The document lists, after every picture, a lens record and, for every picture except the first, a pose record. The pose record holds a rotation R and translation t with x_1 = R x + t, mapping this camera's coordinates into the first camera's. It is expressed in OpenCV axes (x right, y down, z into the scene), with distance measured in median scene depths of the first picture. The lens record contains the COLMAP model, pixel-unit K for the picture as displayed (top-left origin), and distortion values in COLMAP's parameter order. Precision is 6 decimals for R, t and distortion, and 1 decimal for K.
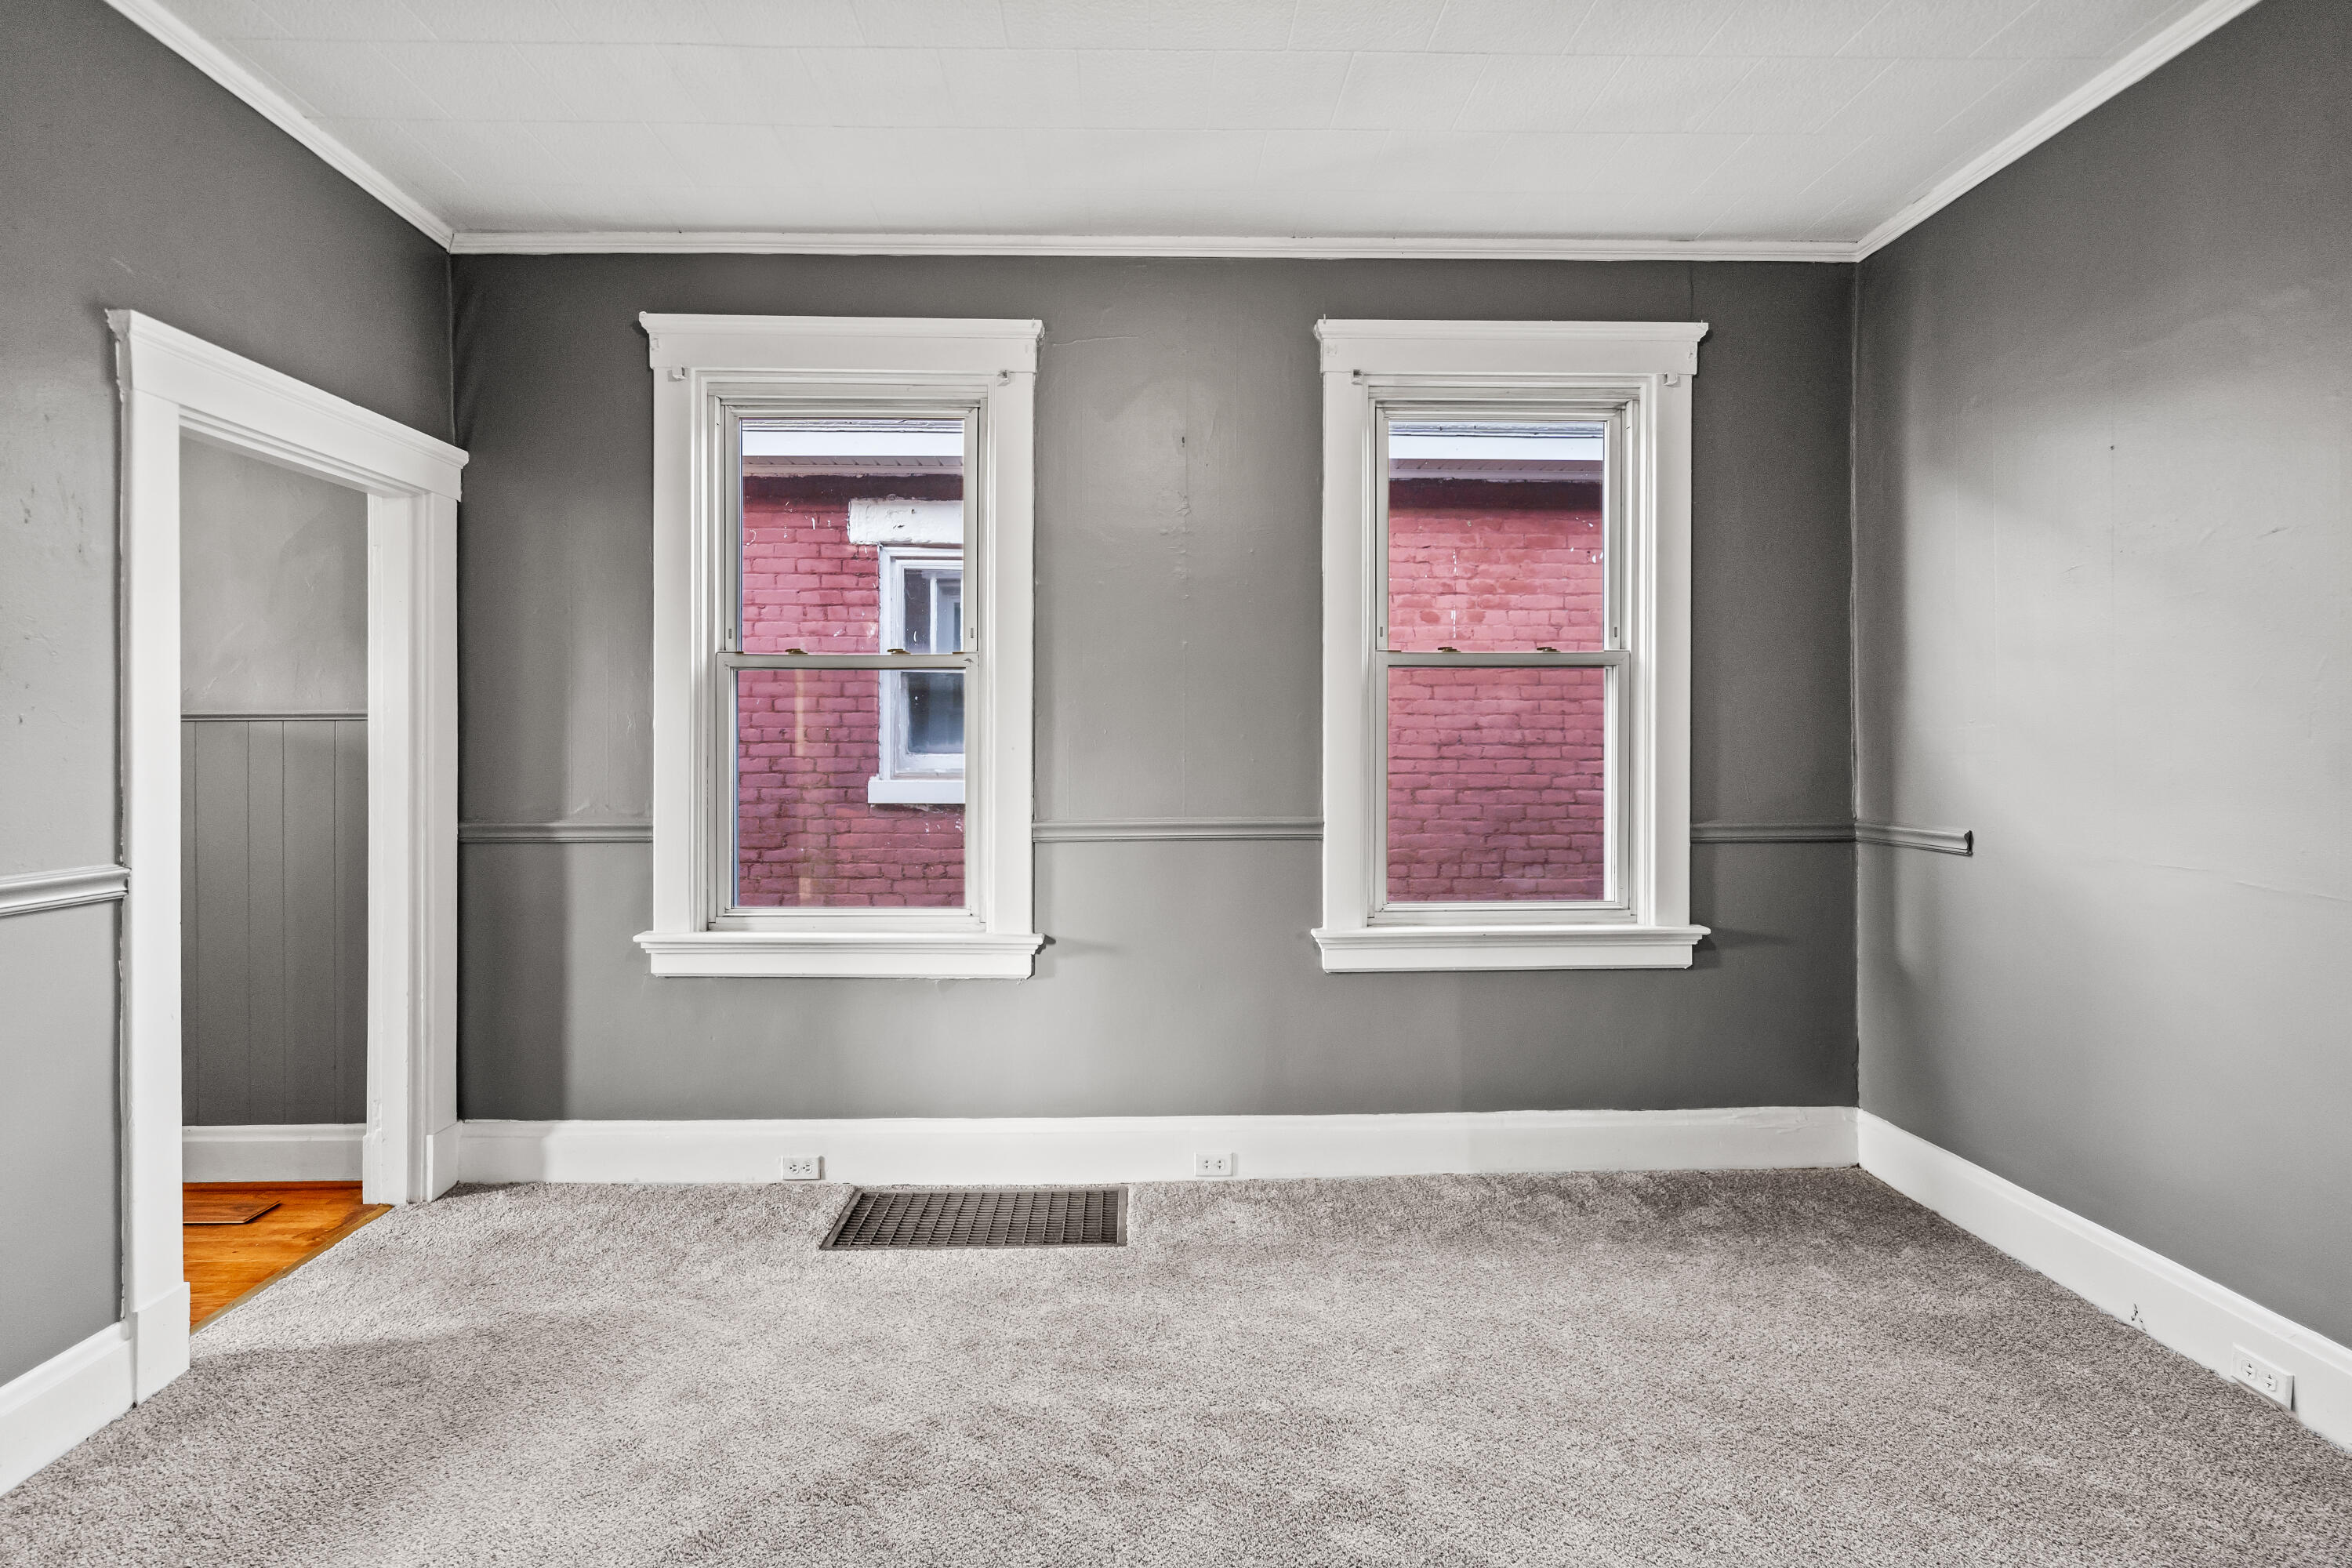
lens RADIAL K [[1087.1, 0, 1168.4], [0, 1087.1, 762.5], [0, 0, 1]] dist [-0.000746, -0.000626]
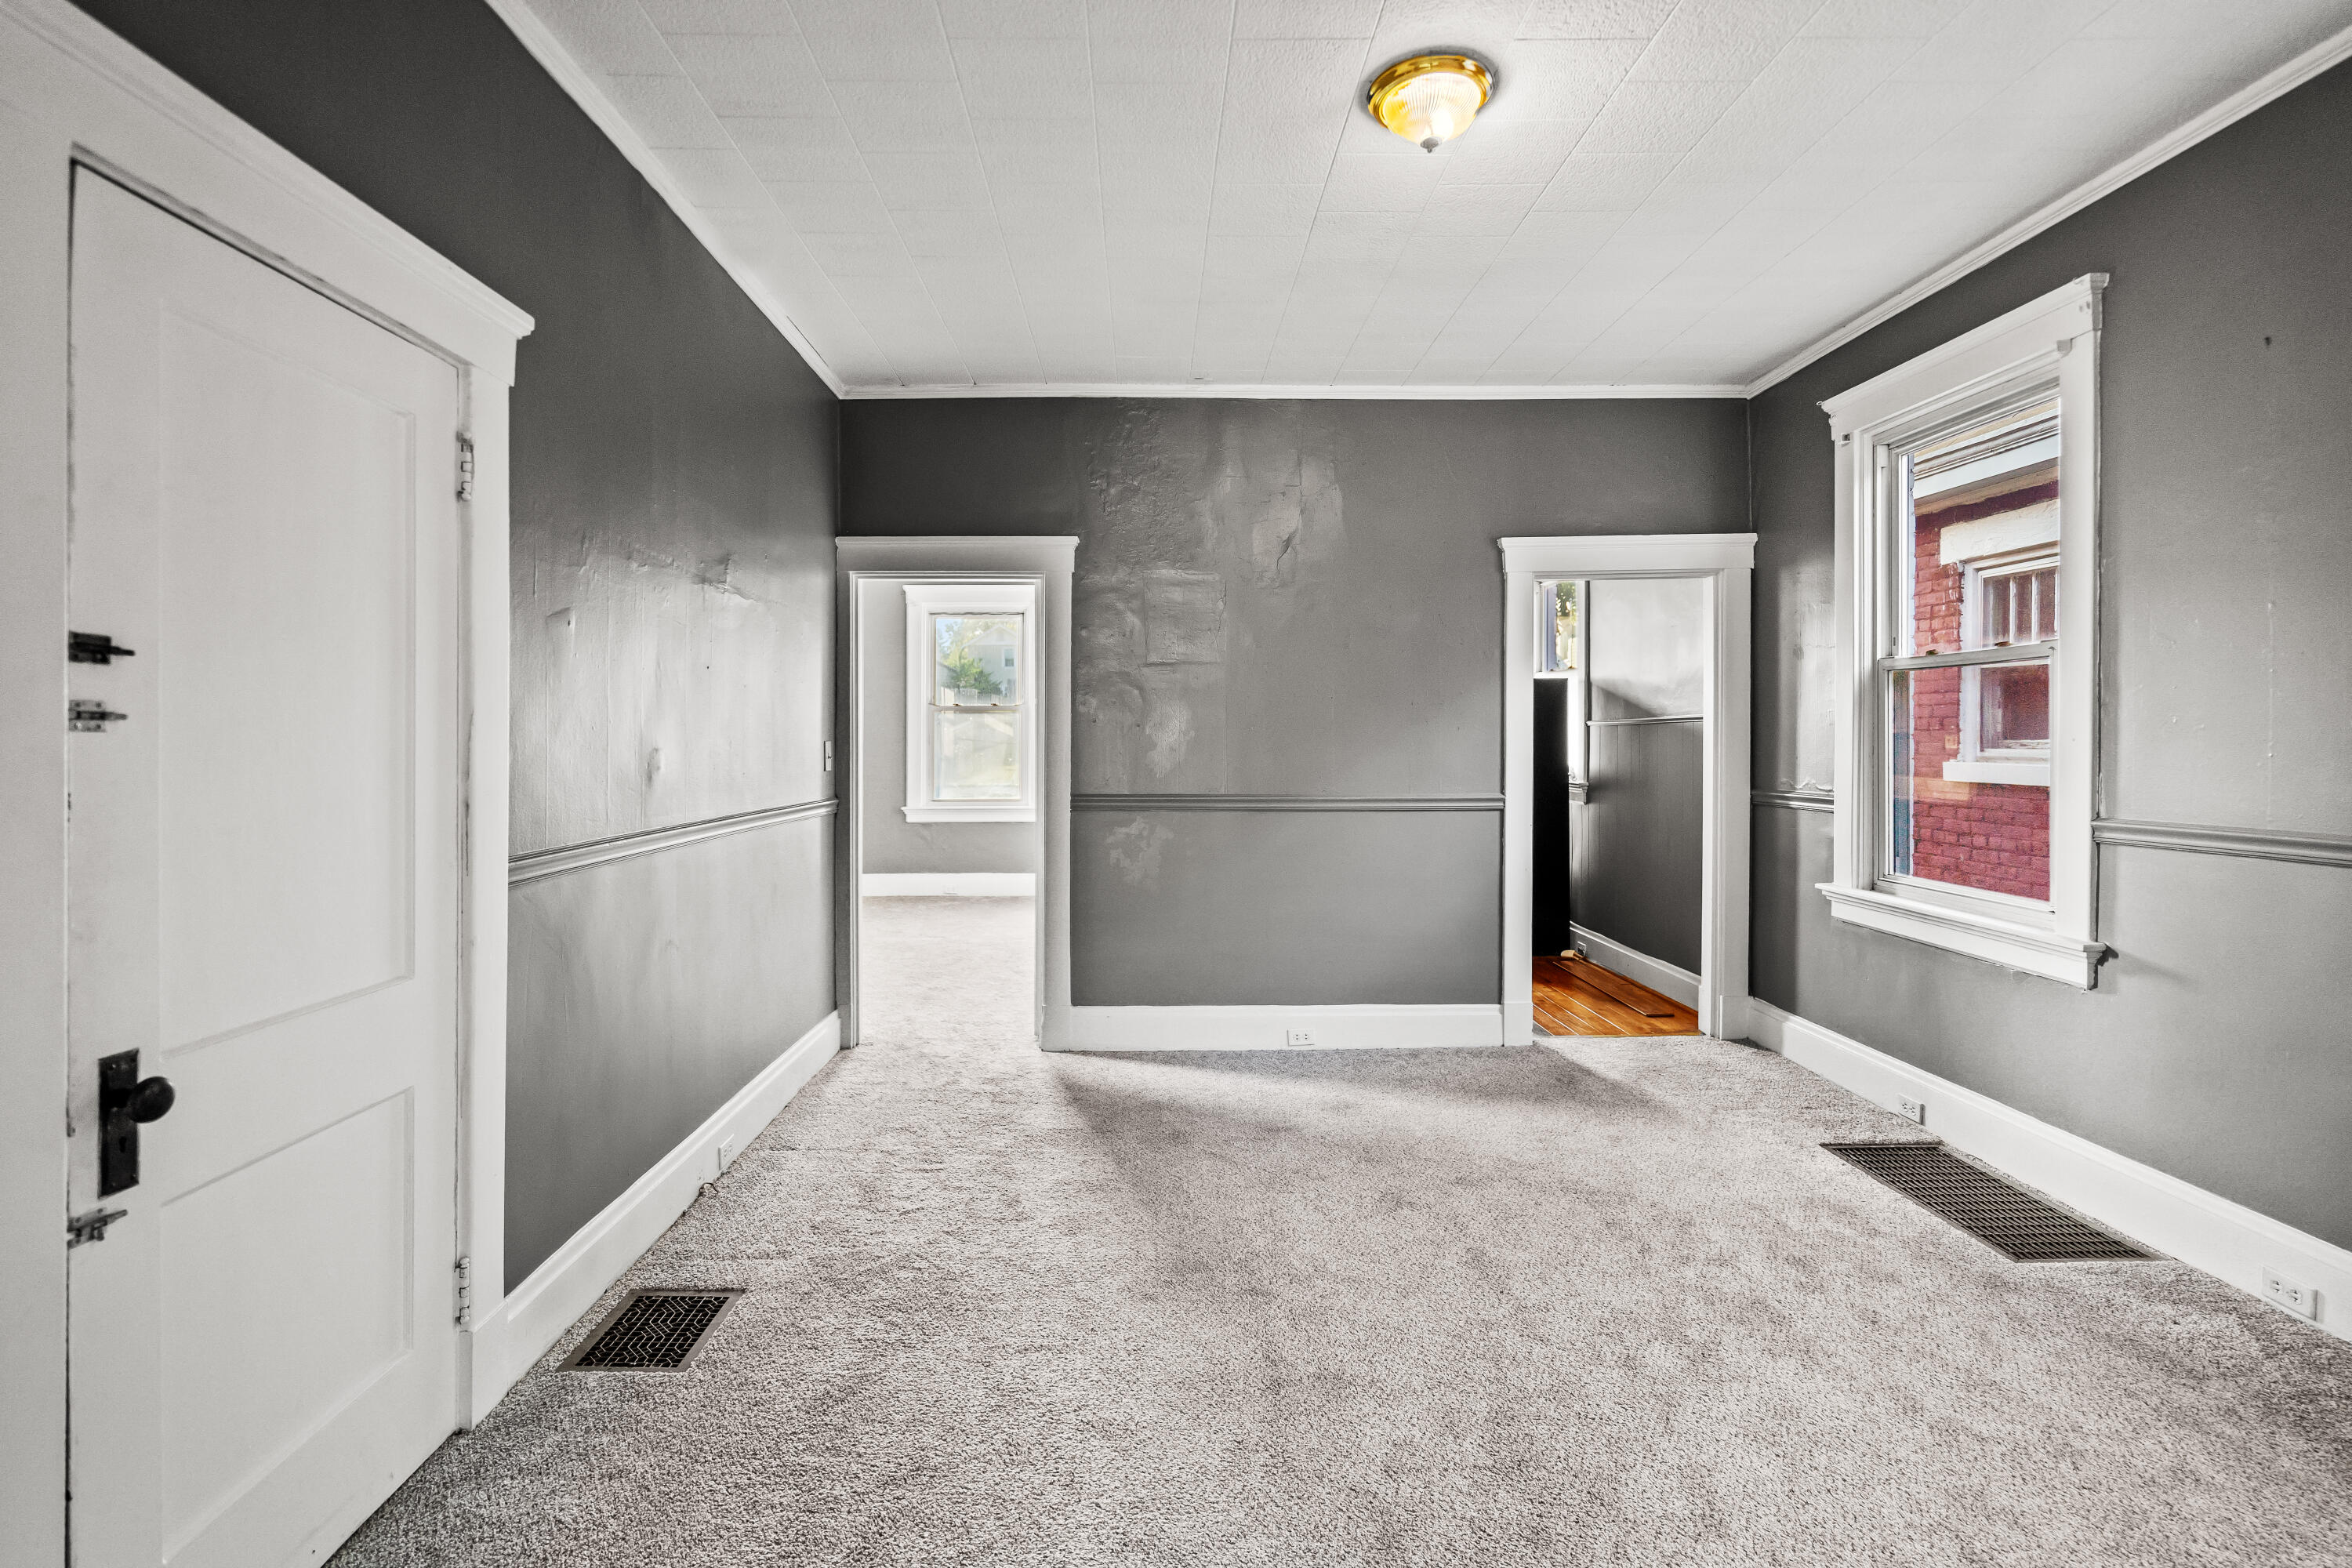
lens RADIAL K [[1087.1, 0, 1168.4], [0, 1087.1, 762.5], [0, 0, 1]] dist [-0.000746, -0.000626]
pose [[-0.000629, 0.022609, -0.999744, 0.801238], [-0.009624, 0.999698, 0.022614, -0.006995], [0.999953, 0.009635, -0.000411, 0.224185]]
